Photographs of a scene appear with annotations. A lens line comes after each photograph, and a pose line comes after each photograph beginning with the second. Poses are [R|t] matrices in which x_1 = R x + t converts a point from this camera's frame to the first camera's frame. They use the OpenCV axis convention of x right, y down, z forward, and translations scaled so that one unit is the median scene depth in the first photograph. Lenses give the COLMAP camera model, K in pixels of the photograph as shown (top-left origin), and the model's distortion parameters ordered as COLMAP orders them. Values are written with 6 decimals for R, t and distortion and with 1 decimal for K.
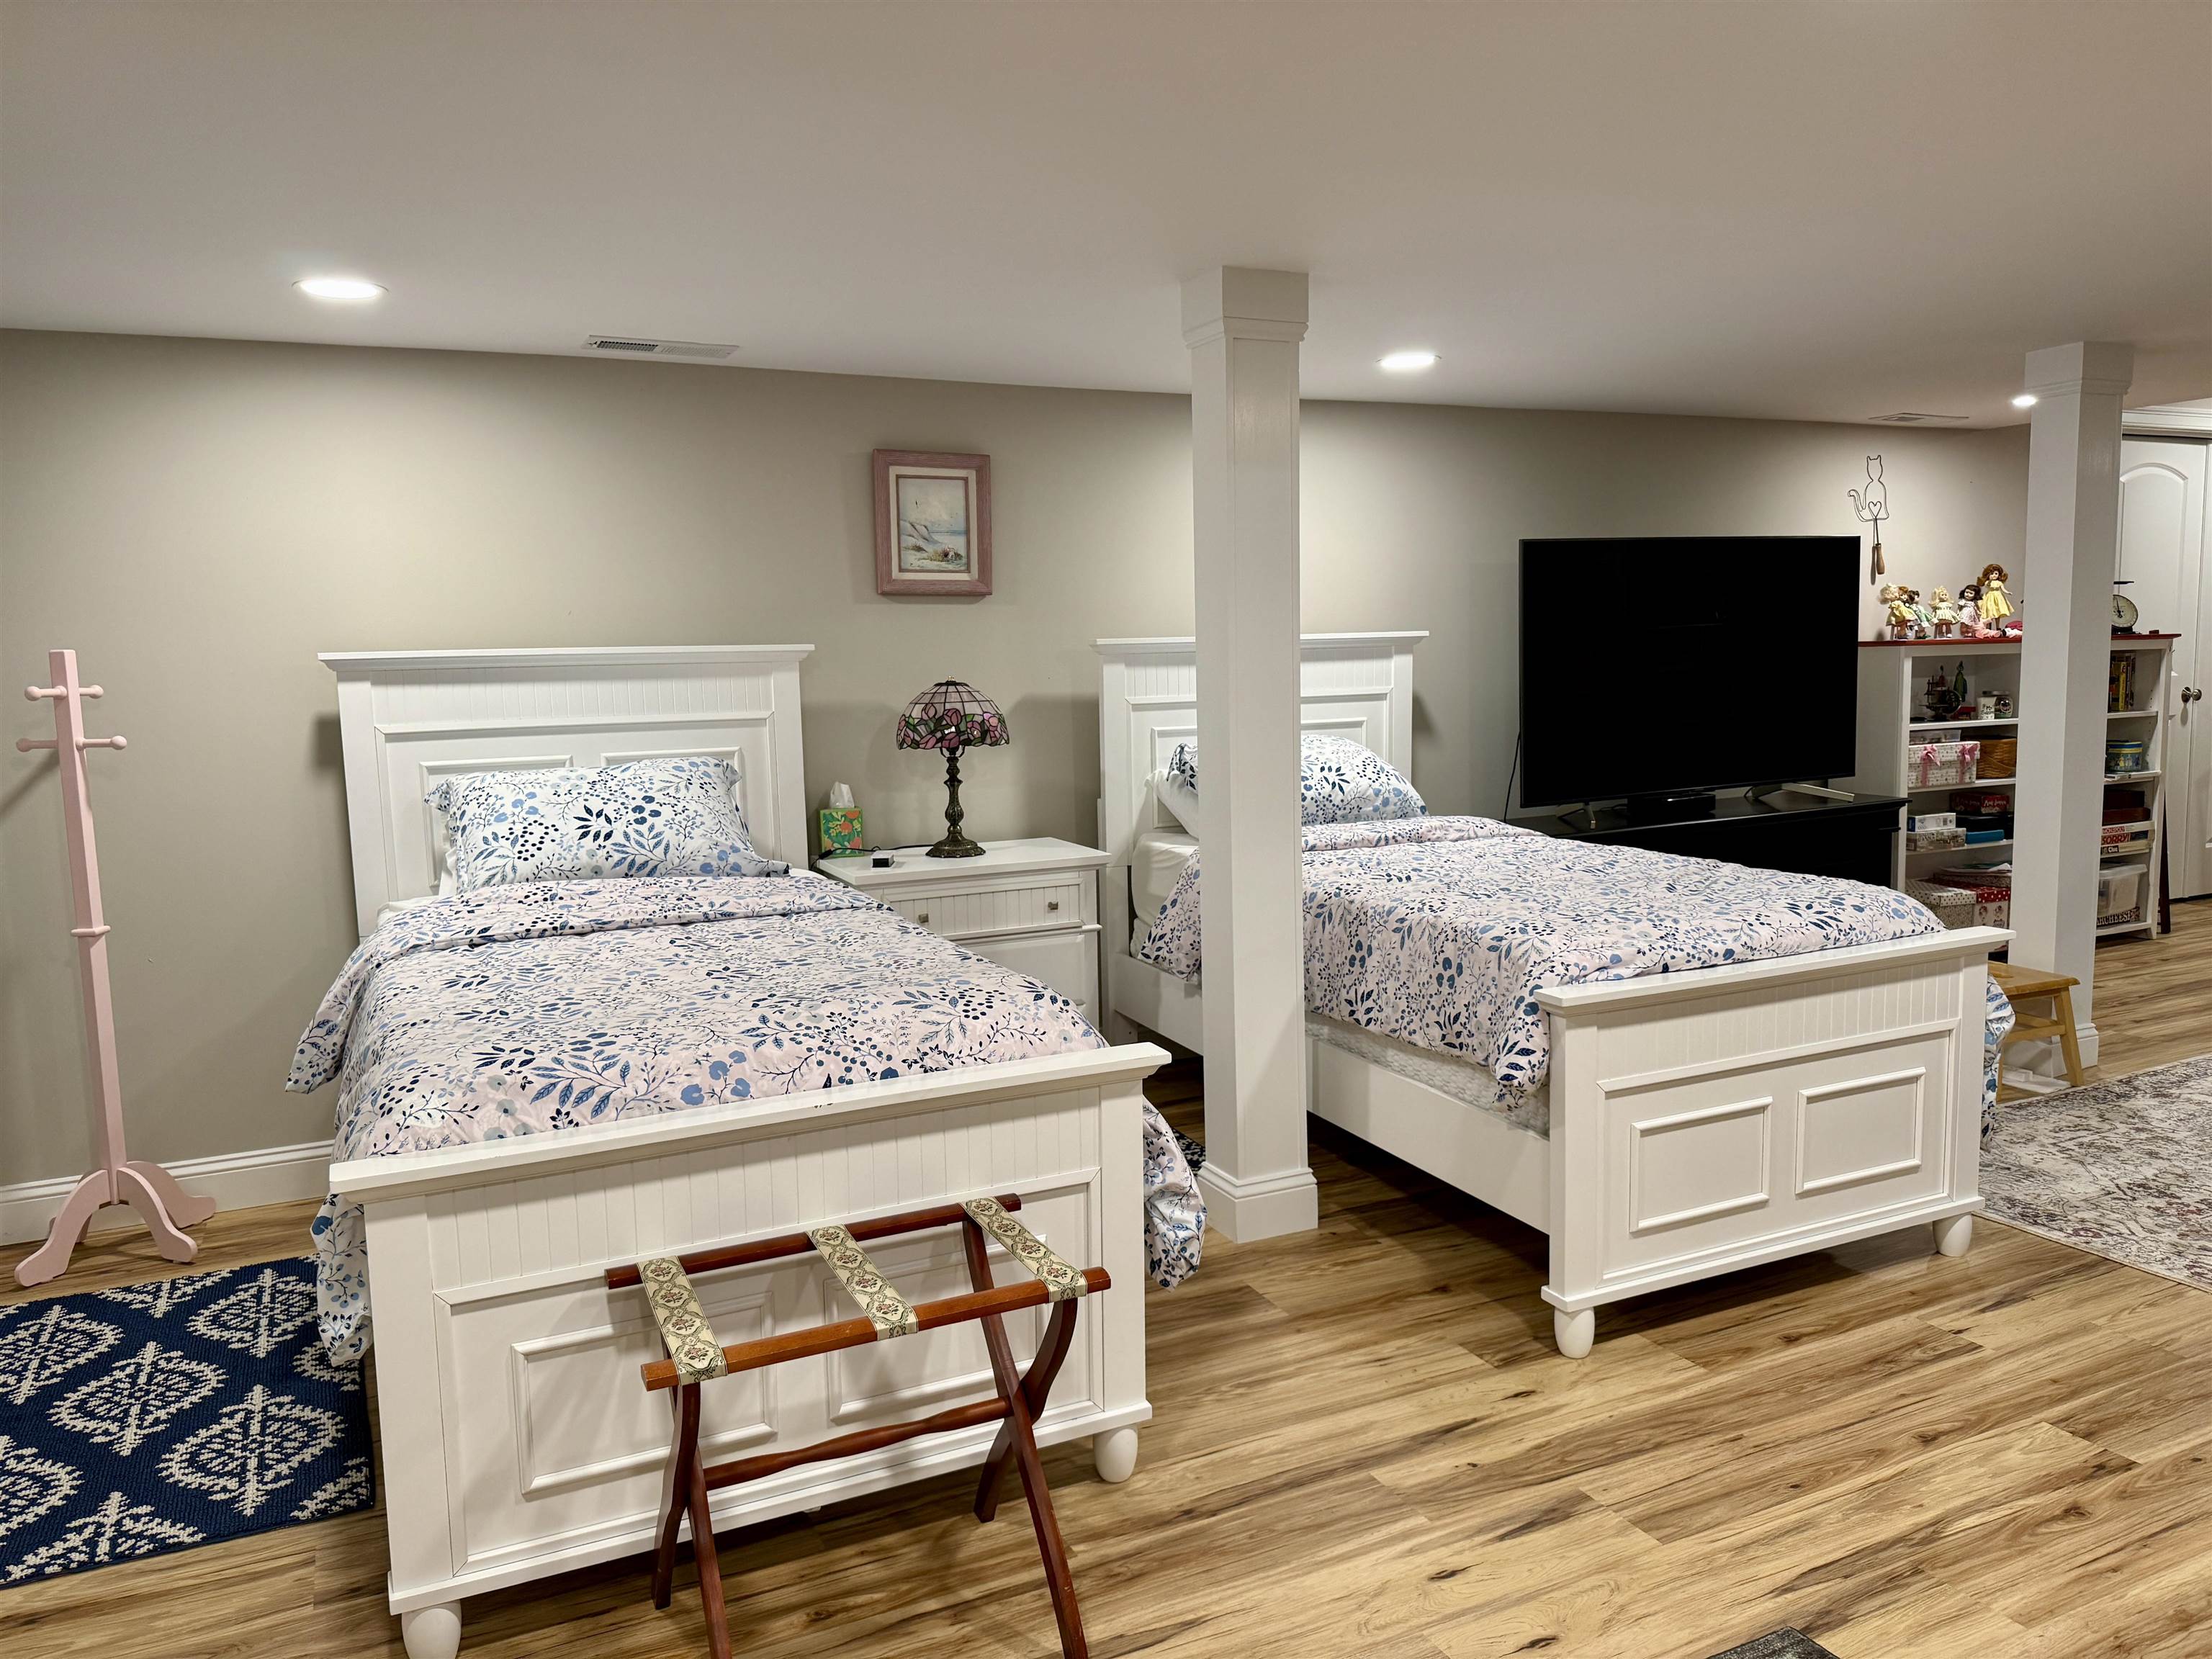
lens RADIAL K [[1565.2, 0, 1103.2], [0, 1565.2, 831.2], [0, 0, 1]] dist [0.039819, -0.044787]
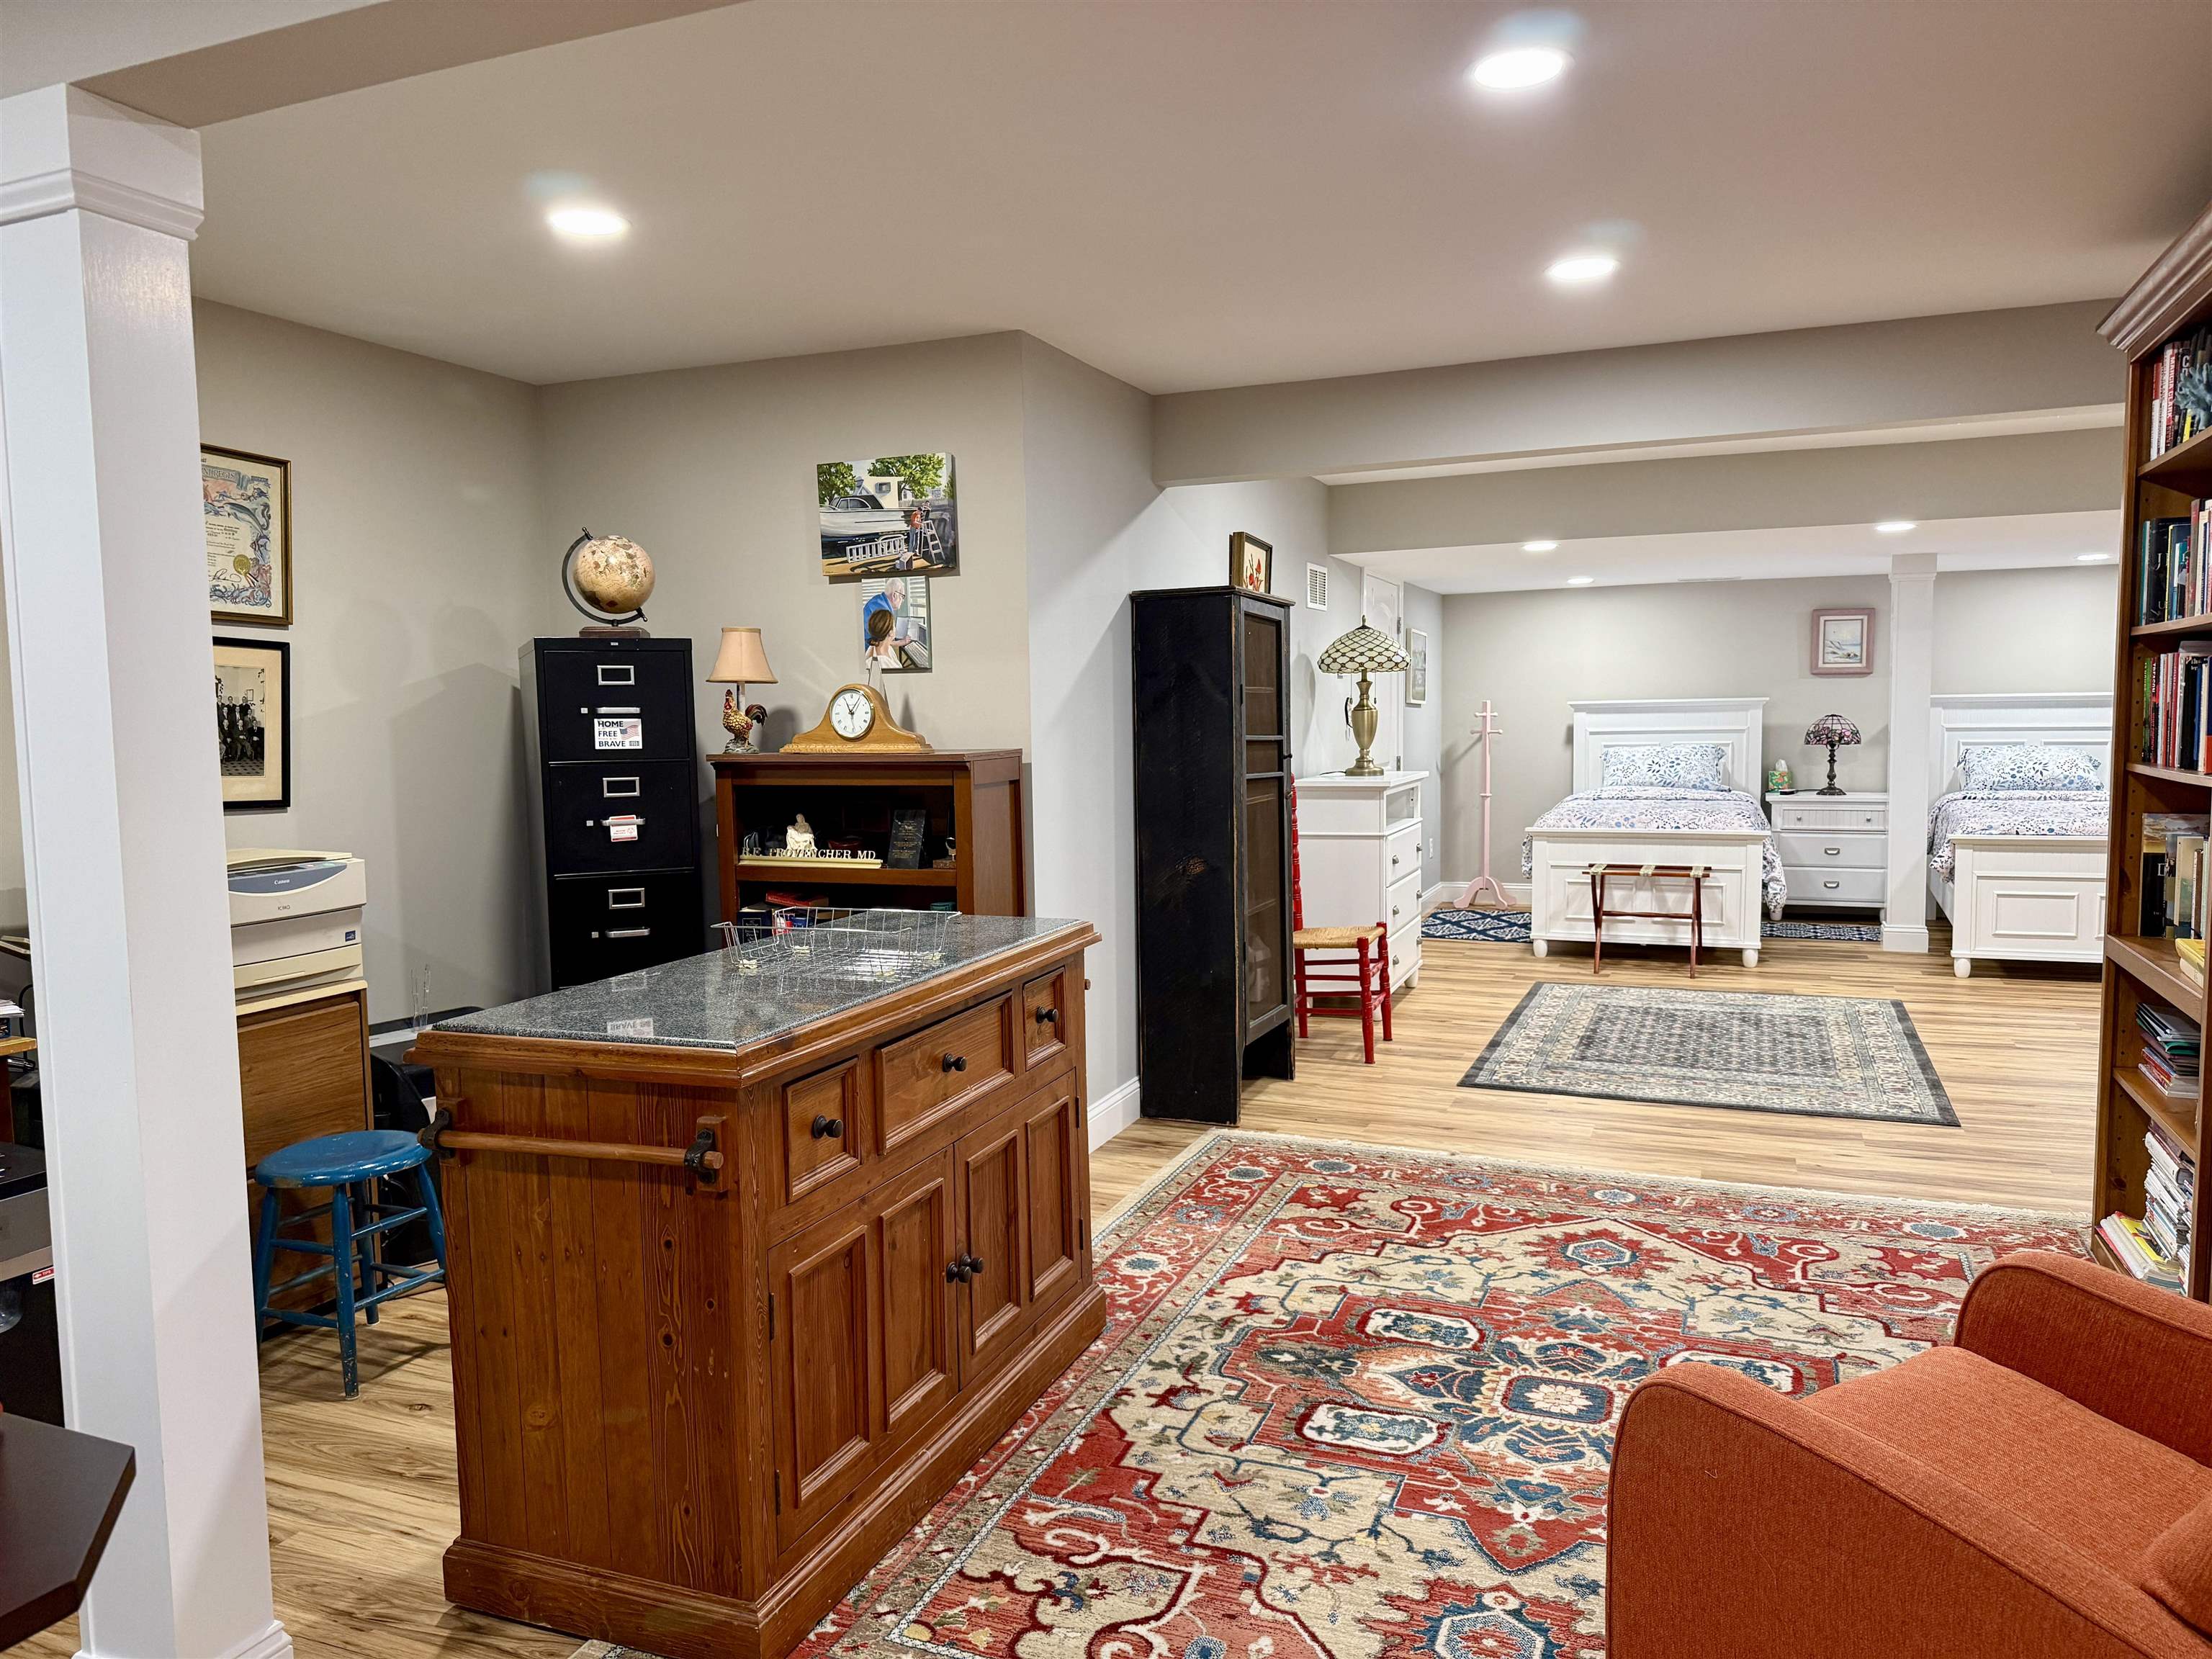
lens RADIAL K [[1565.2, 0, 1085.8], [0, 1565.2, 833.6], [0, 0, 1]] dist [0.039819, -0.044787]
pose [[0.669913, 0.074136, -0.738729, 0.812169], [-0.086610, 0.996012, 0.021414, 0.108797], [0.737370, 0.049636, 0.673663, -1.201383]]
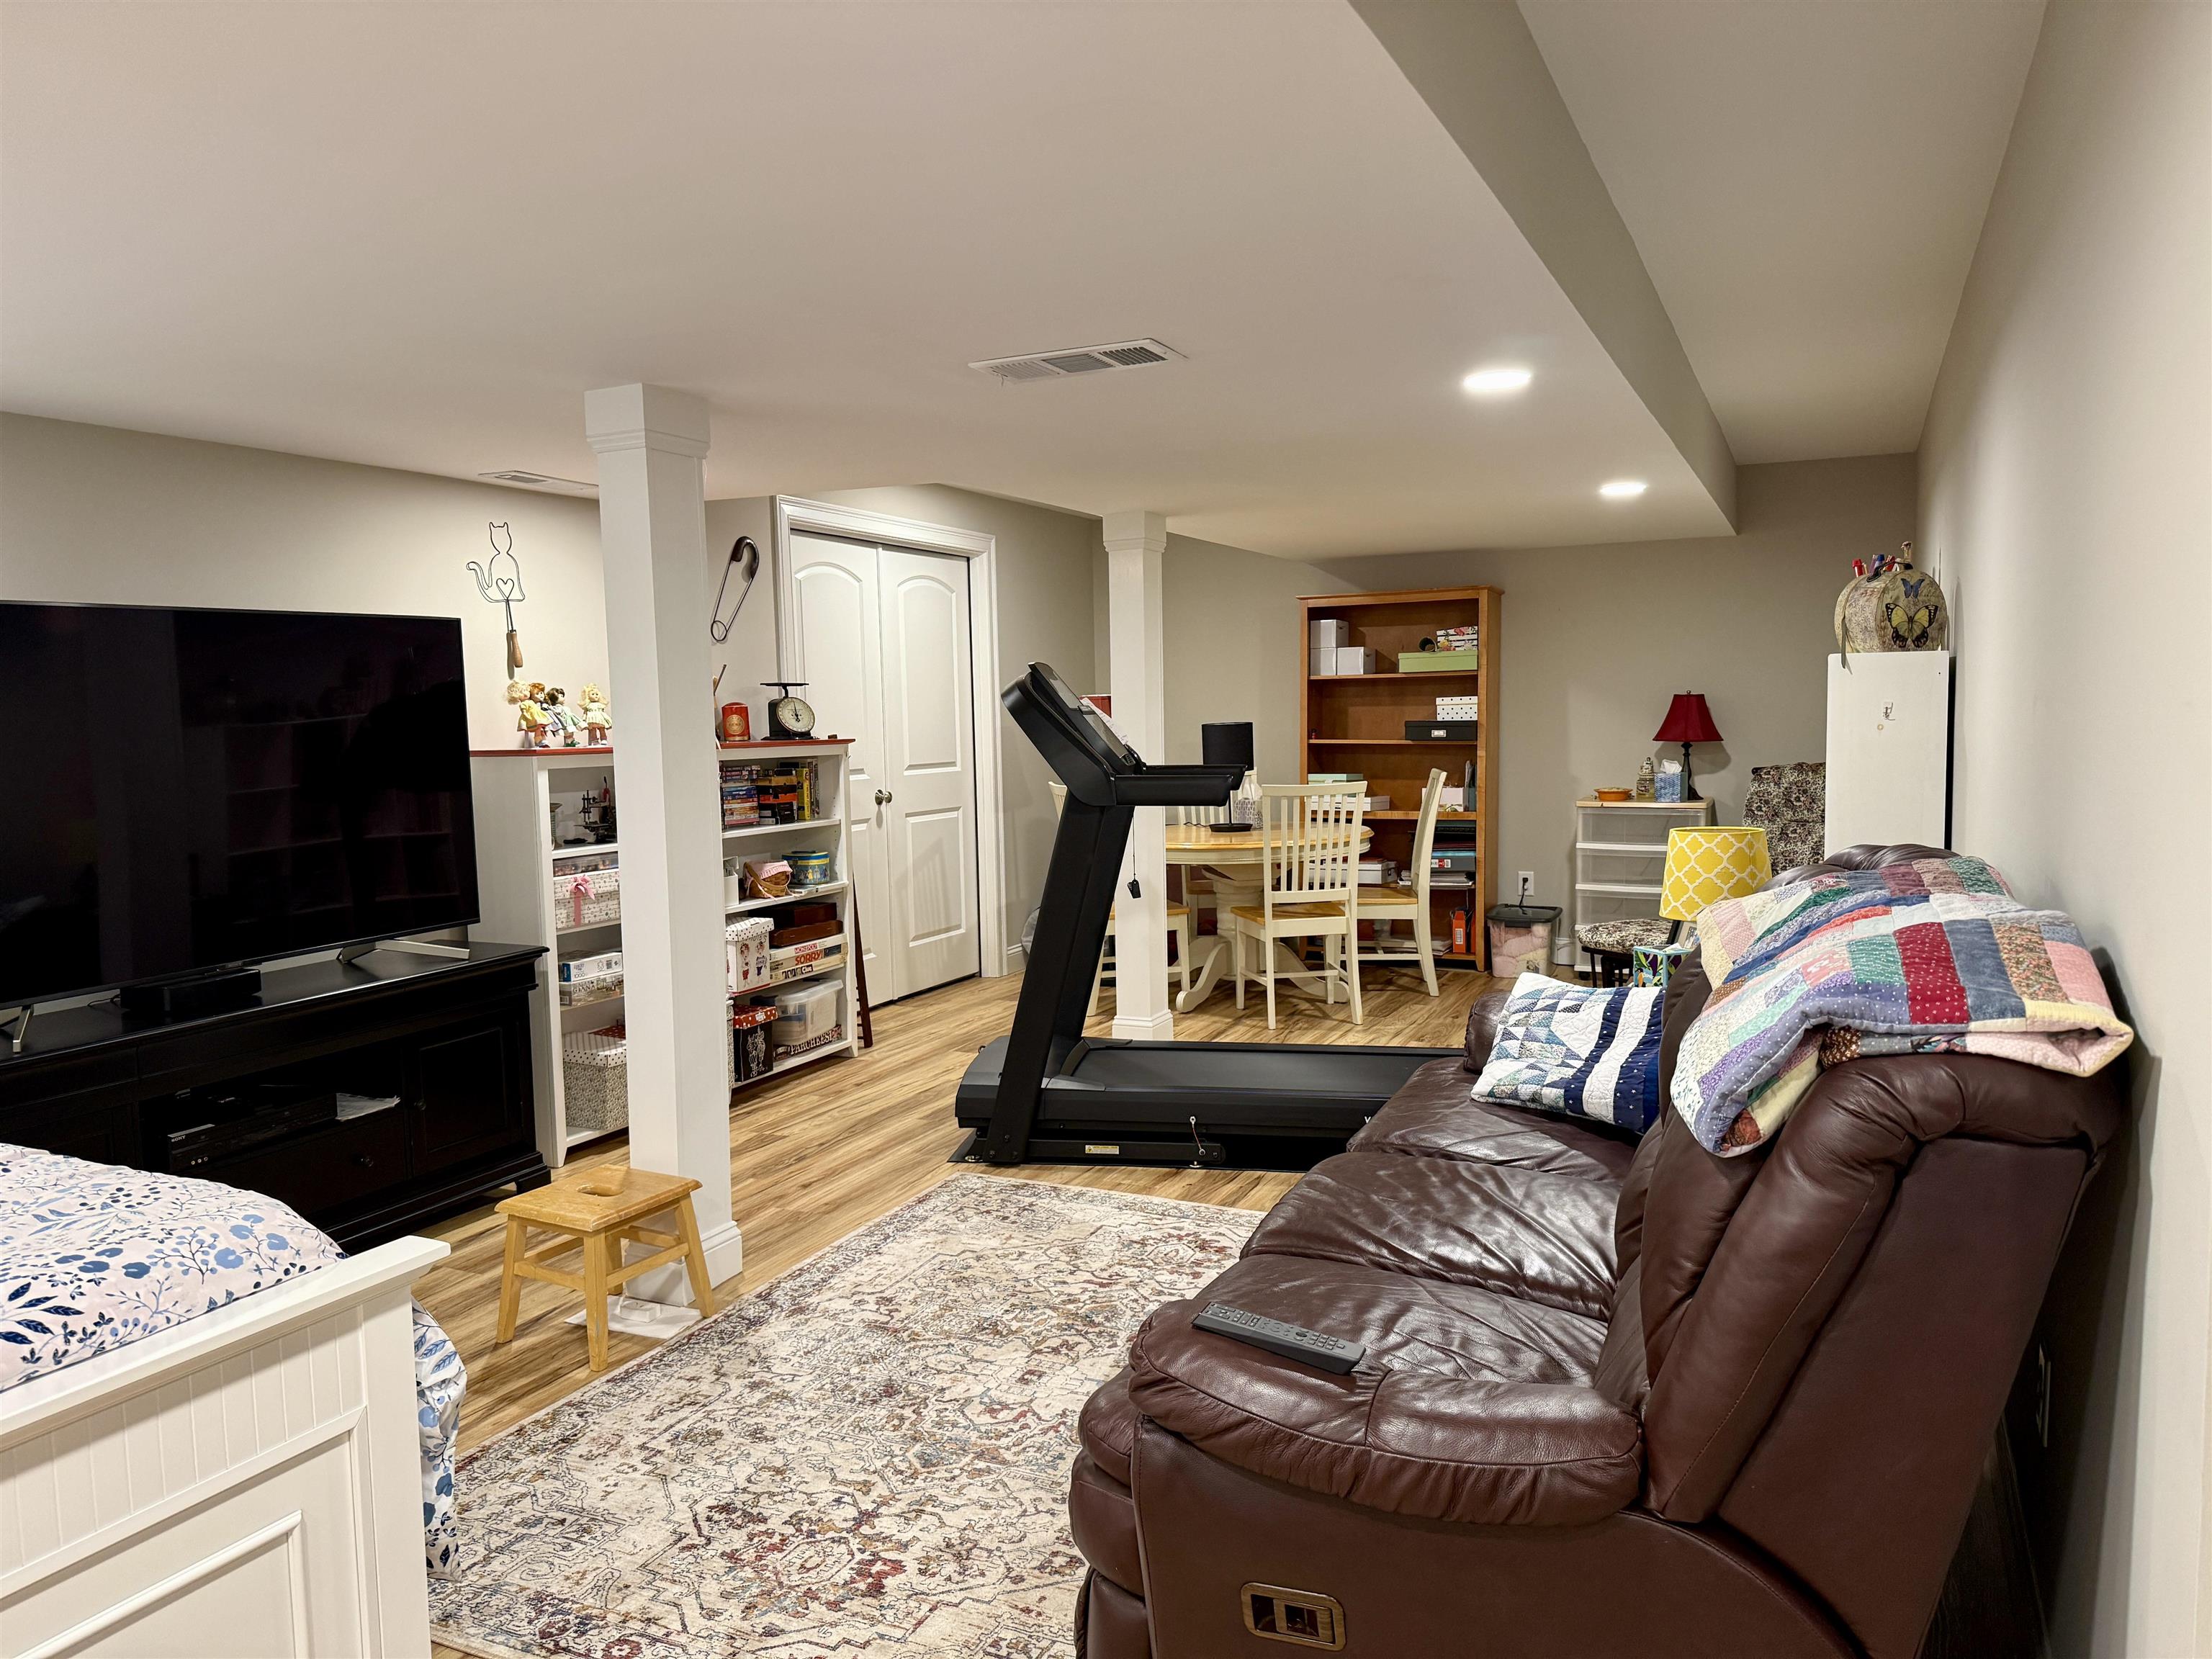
lens RADIAL K [[1565.2, 0, 1102.4], [0, 1565.2, 833.4], [0, 0, 1]] dist [0.039819, -0.044787]
pose [[0.771886, -0.038999, 0.634563, 0.272448], [0.072915, 0.996961, -0.027423, -0.043125], [-0.631566, 0.067437, 0.772384, 0.243592]]
